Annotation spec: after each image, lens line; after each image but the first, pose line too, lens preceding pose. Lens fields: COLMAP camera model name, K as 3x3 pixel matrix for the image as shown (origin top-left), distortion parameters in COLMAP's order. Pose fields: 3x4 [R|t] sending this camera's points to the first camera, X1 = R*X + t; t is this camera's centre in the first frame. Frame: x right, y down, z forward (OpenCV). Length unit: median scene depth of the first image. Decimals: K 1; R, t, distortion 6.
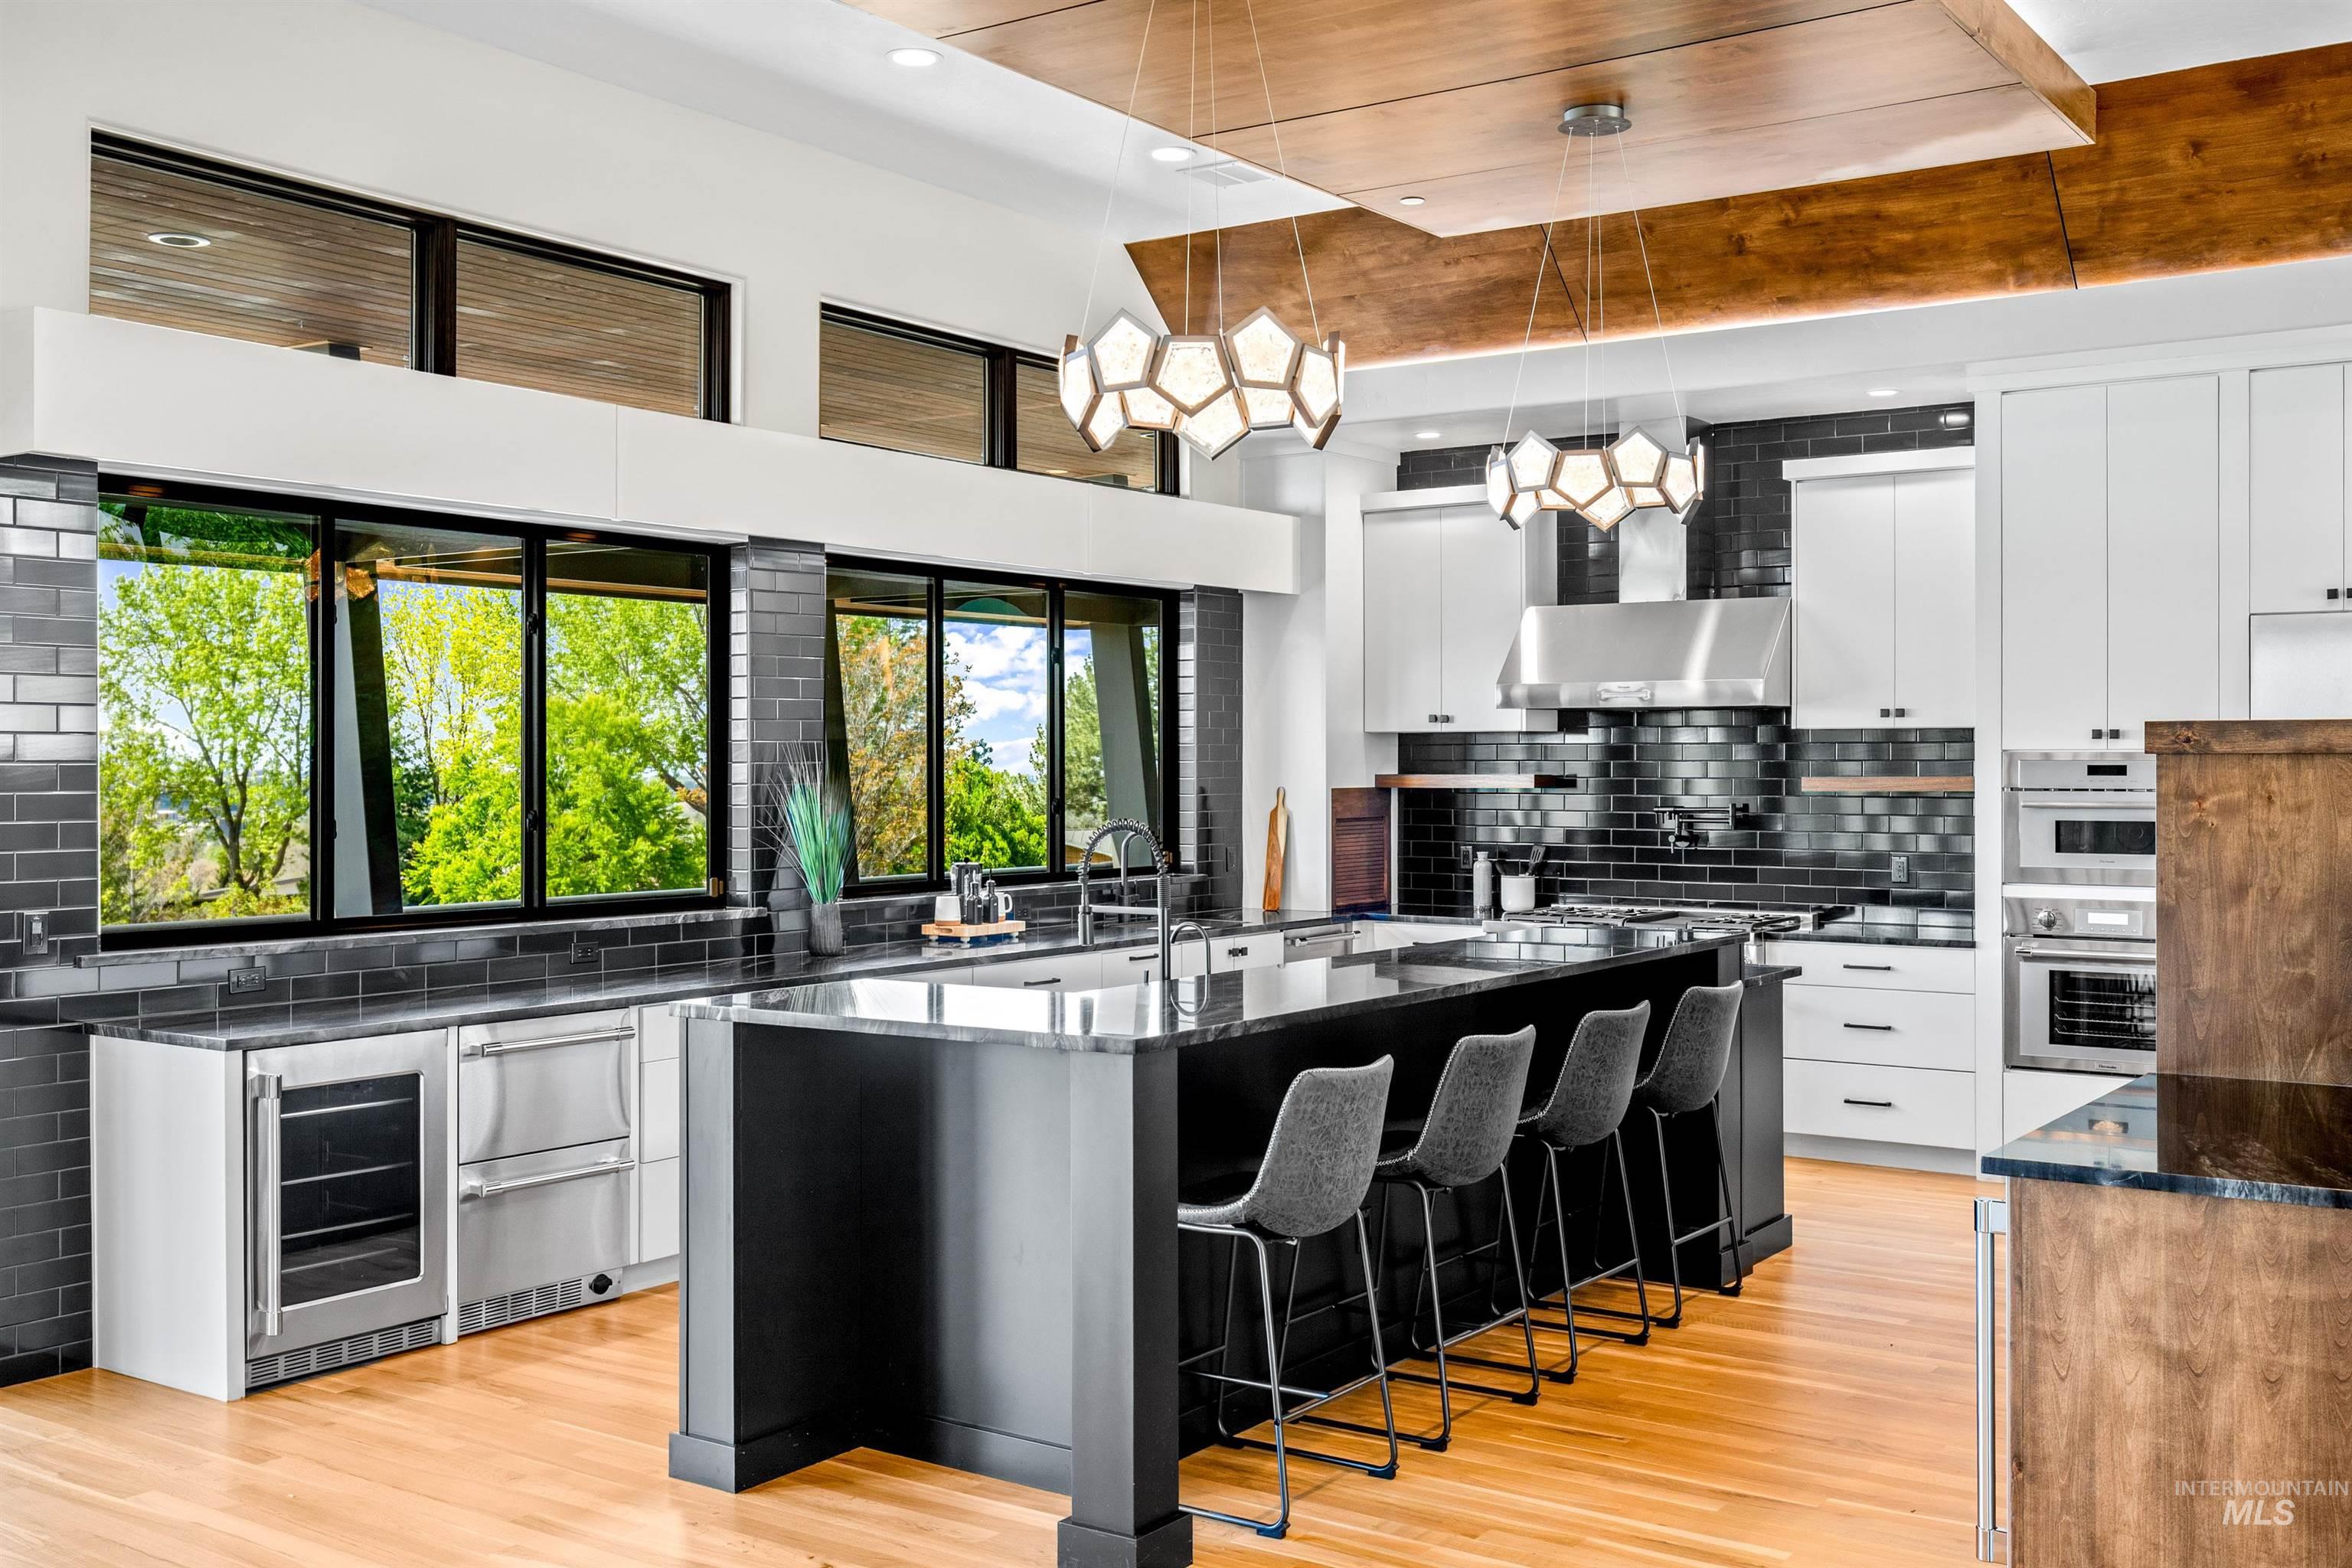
lens RADIAL K [[2312.6, 0, 1177.8], [0, 2312.6, 771.3], [0, 0, 1]] dist [0.018503, 0.000000]
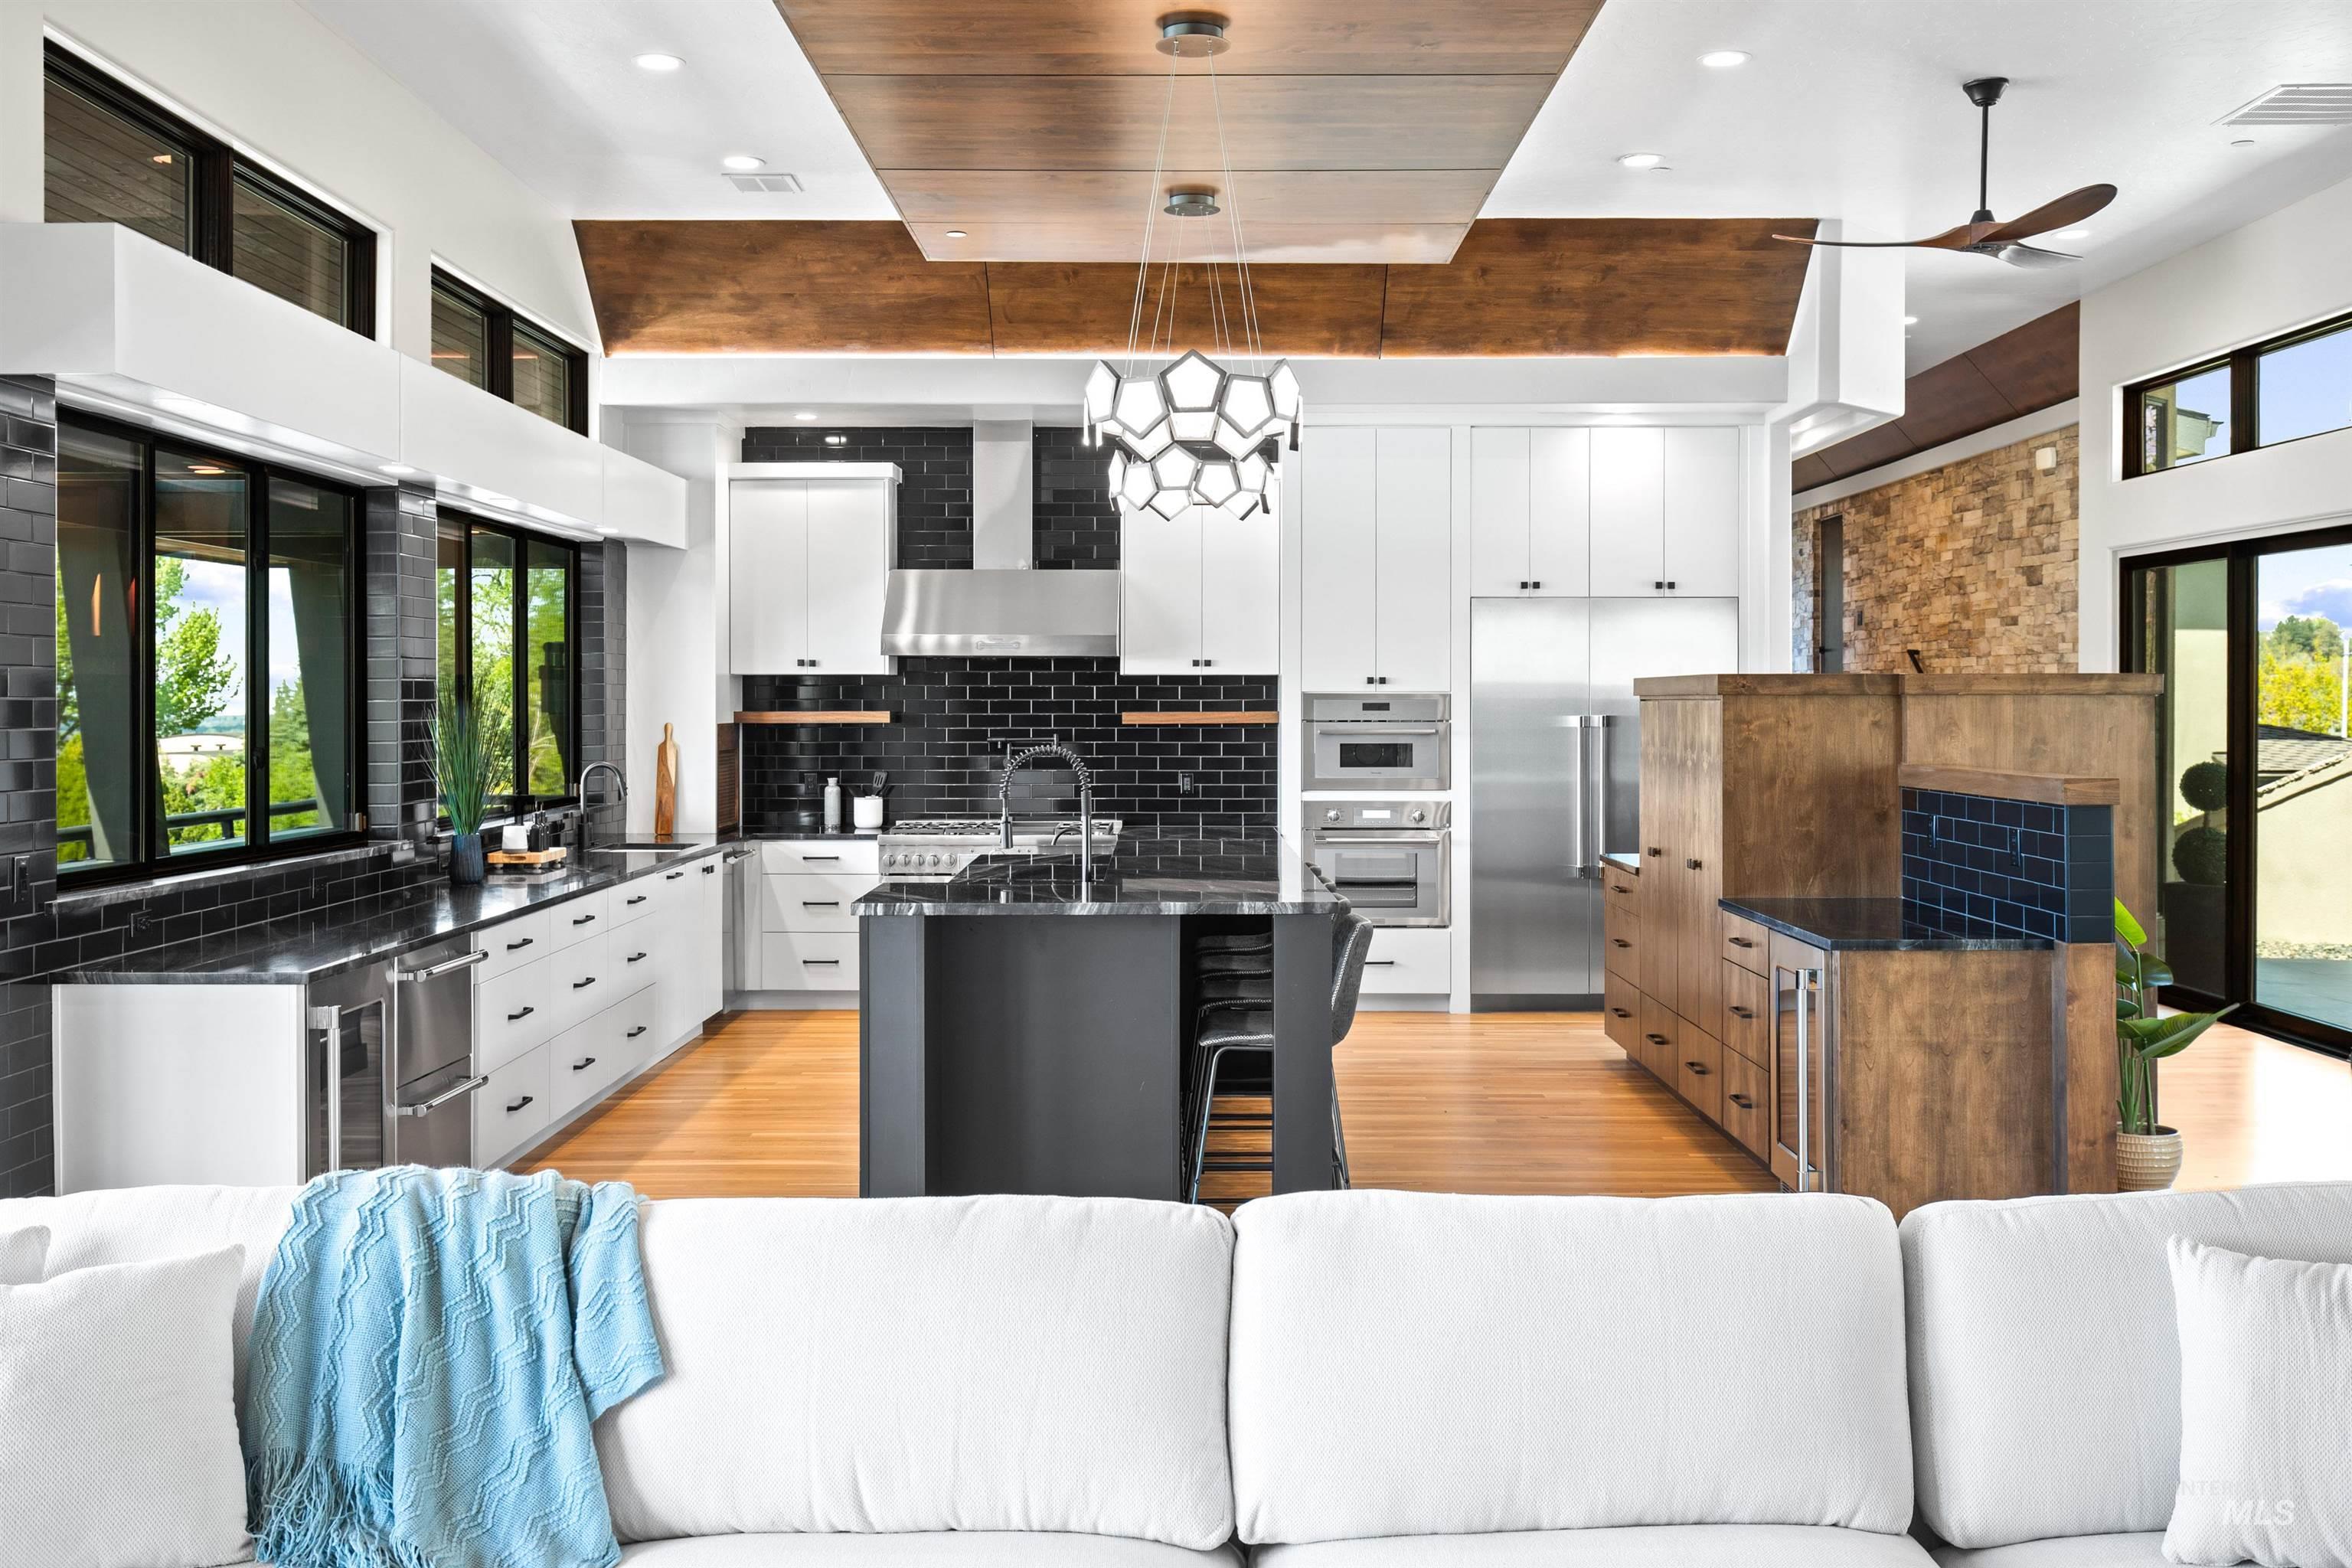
lens RADIAL K [[2183.4, 0, 1205.5], [0, 2183.4, 717.8], [0, 0, 1]] dist [0.024848, 0.000000]
pose [[0.819761, -0.003710, 0.572694, -0.477564], [0.001995, 0.999991, 0.003622, 0.001380], [-0.572702, -0.001827, 0.819761, -0.007951]]
